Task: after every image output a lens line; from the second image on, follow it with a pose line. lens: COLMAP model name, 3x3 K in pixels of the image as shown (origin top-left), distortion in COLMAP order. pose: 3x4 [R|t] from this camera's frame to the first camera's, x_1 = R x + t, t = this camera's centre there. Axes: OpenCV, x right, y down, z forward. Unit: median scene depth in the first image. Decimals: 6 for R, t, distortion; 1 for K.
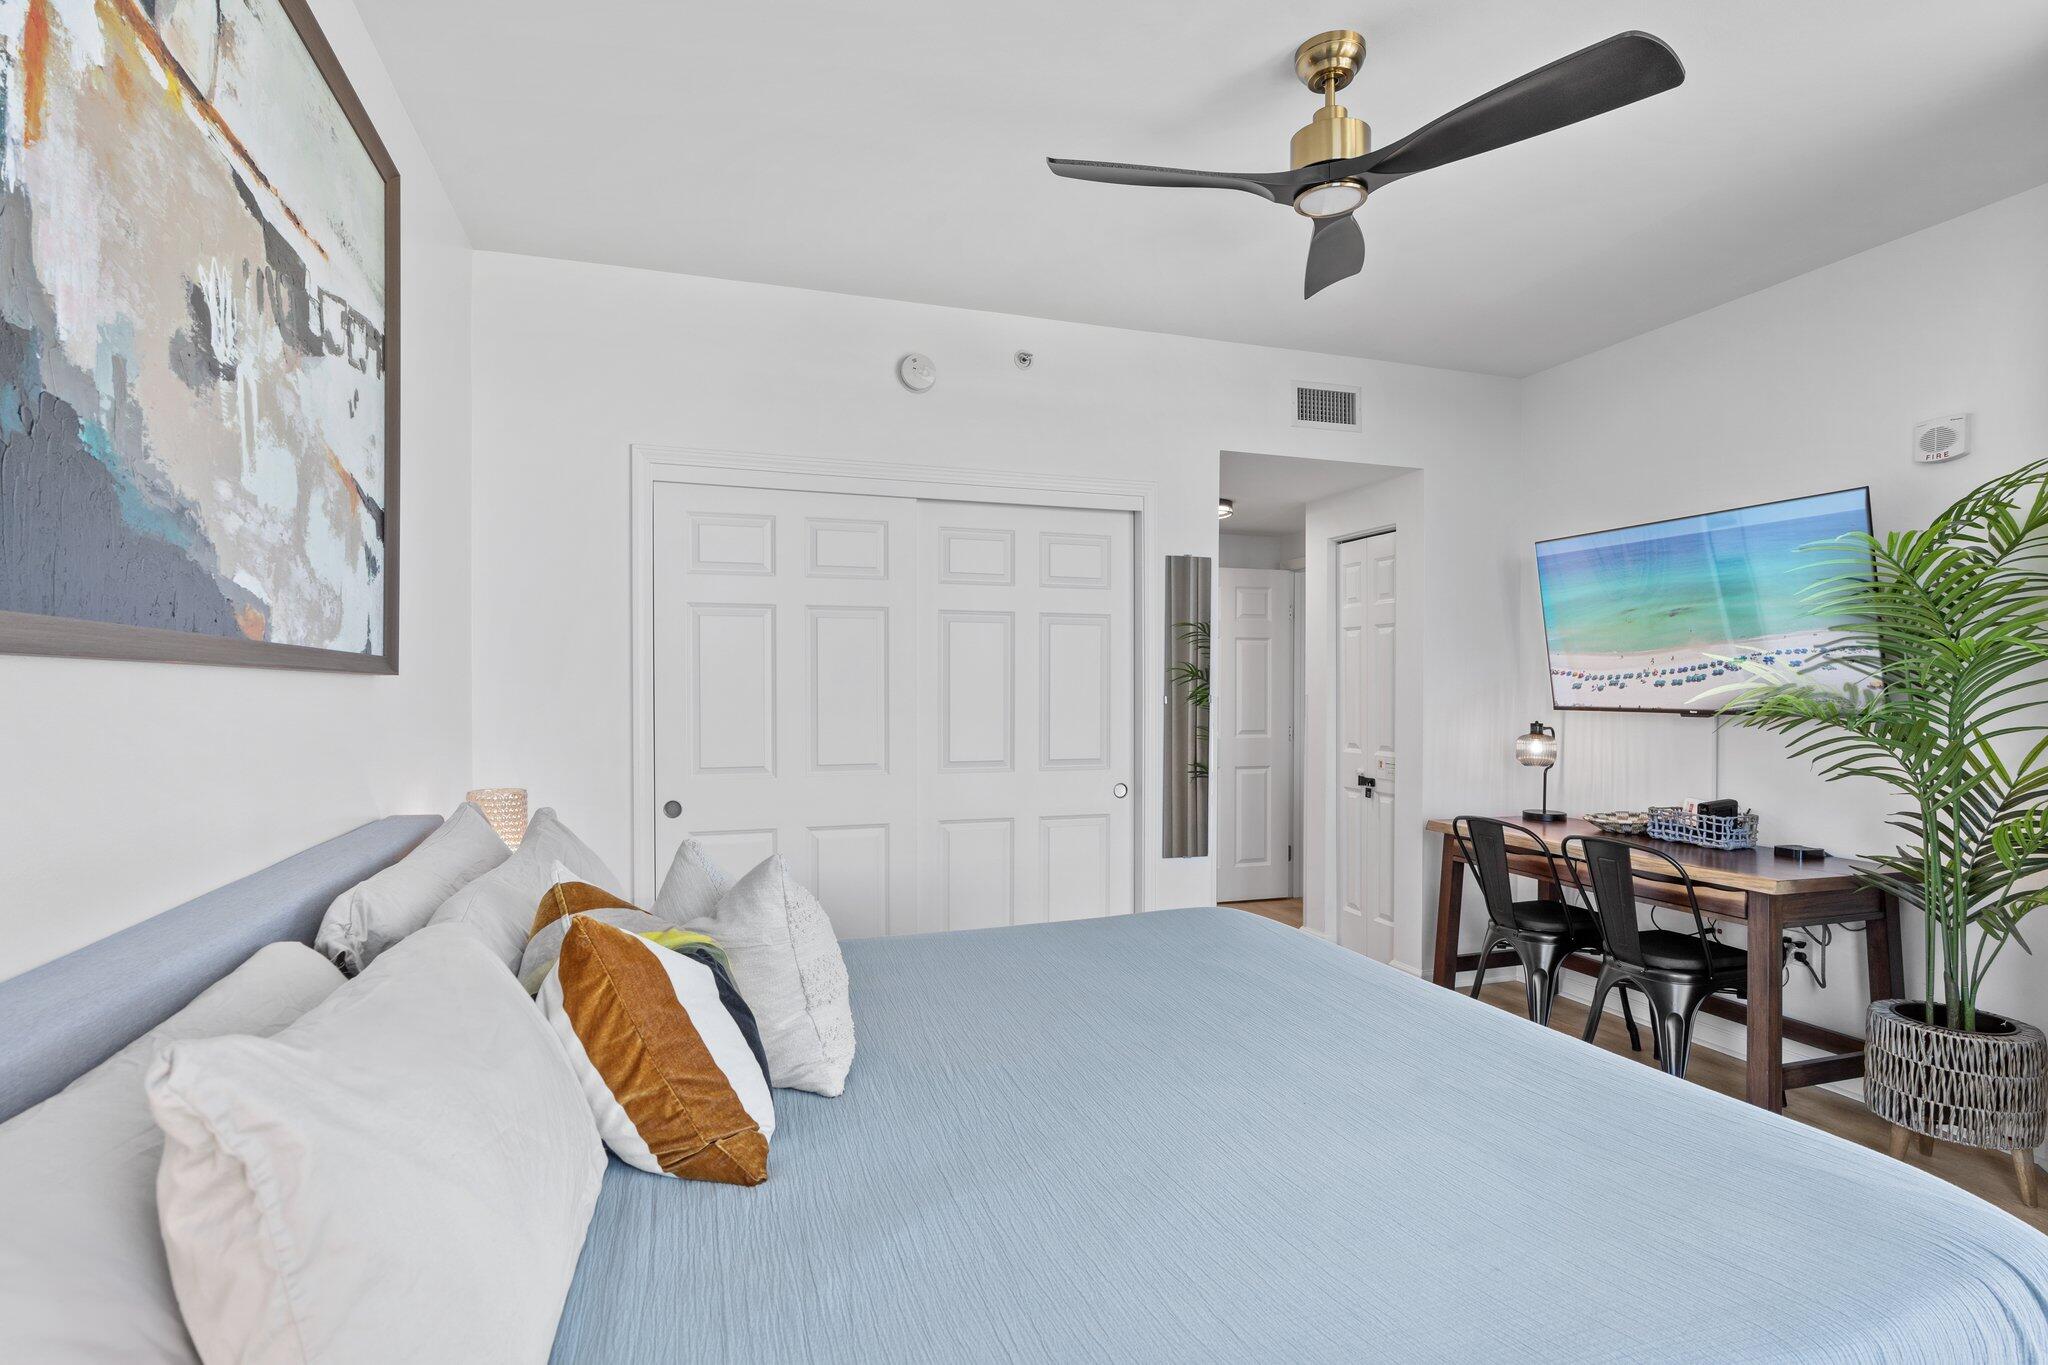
lens RADIAL K [[1013.4, 0, 1011.3], [0, 1013.4, 657.8], [0, 0, 1]] dist [-0.002365, 0.000792]
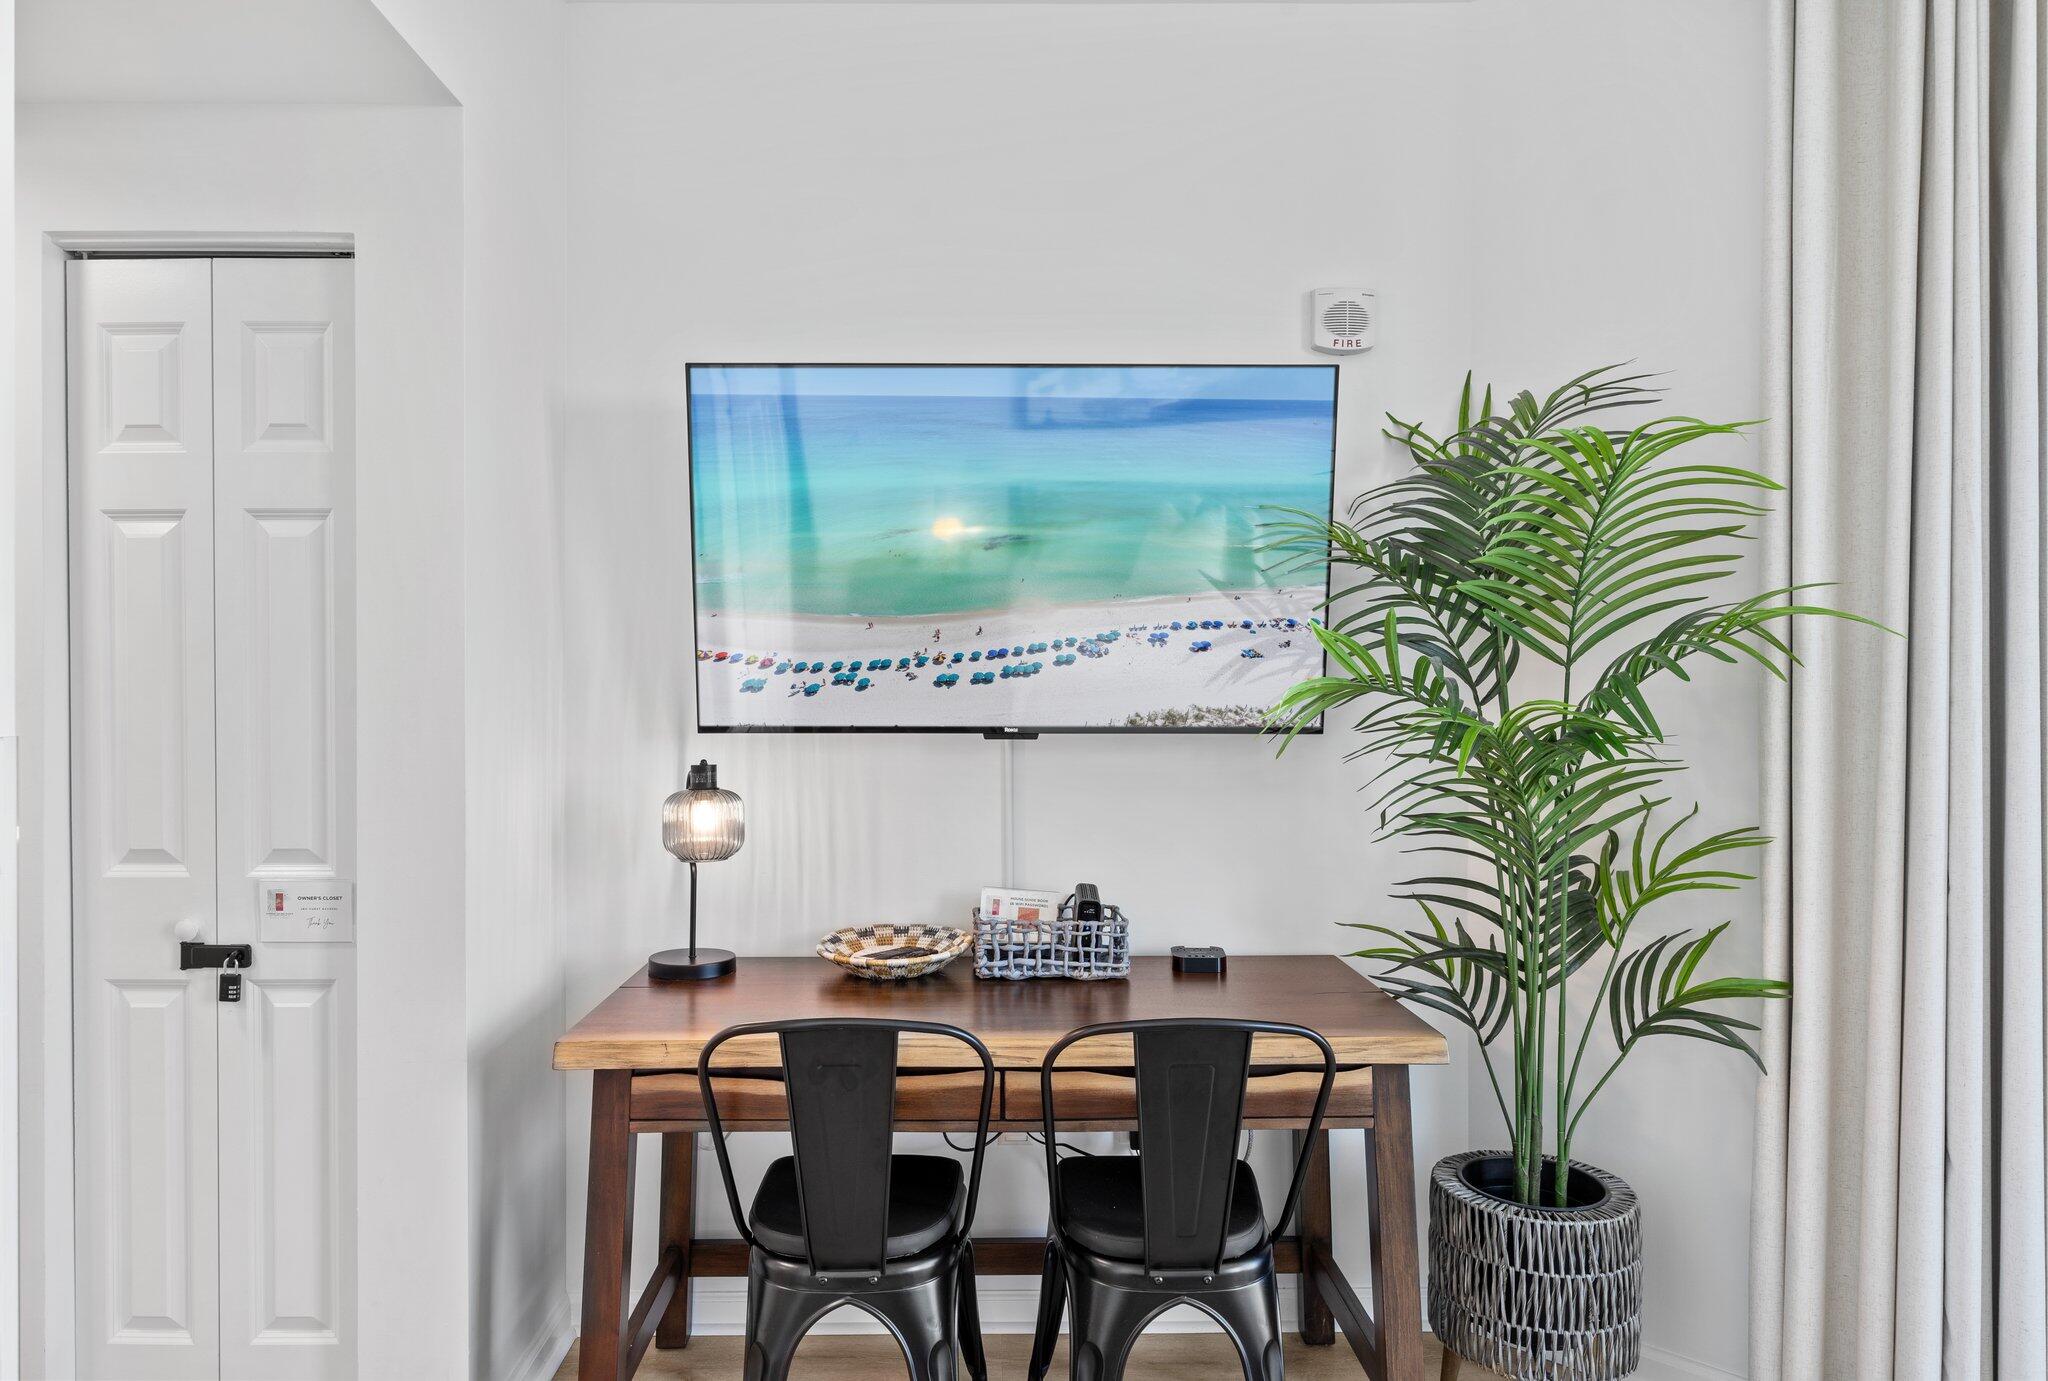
lens RADIAL K [[1333.4, 0, 1021.7], [0, 1333.4, 720.5], [0, 0, 1]] dist [0.006524, 0.000300]
pose [[0.310327, -0.012415, 0.950549, -0.001004], [-0.023309, 0.999515, 0.020664, 0.031344], [-0.950344, -0.028569, 0.309887, 0.749883]]
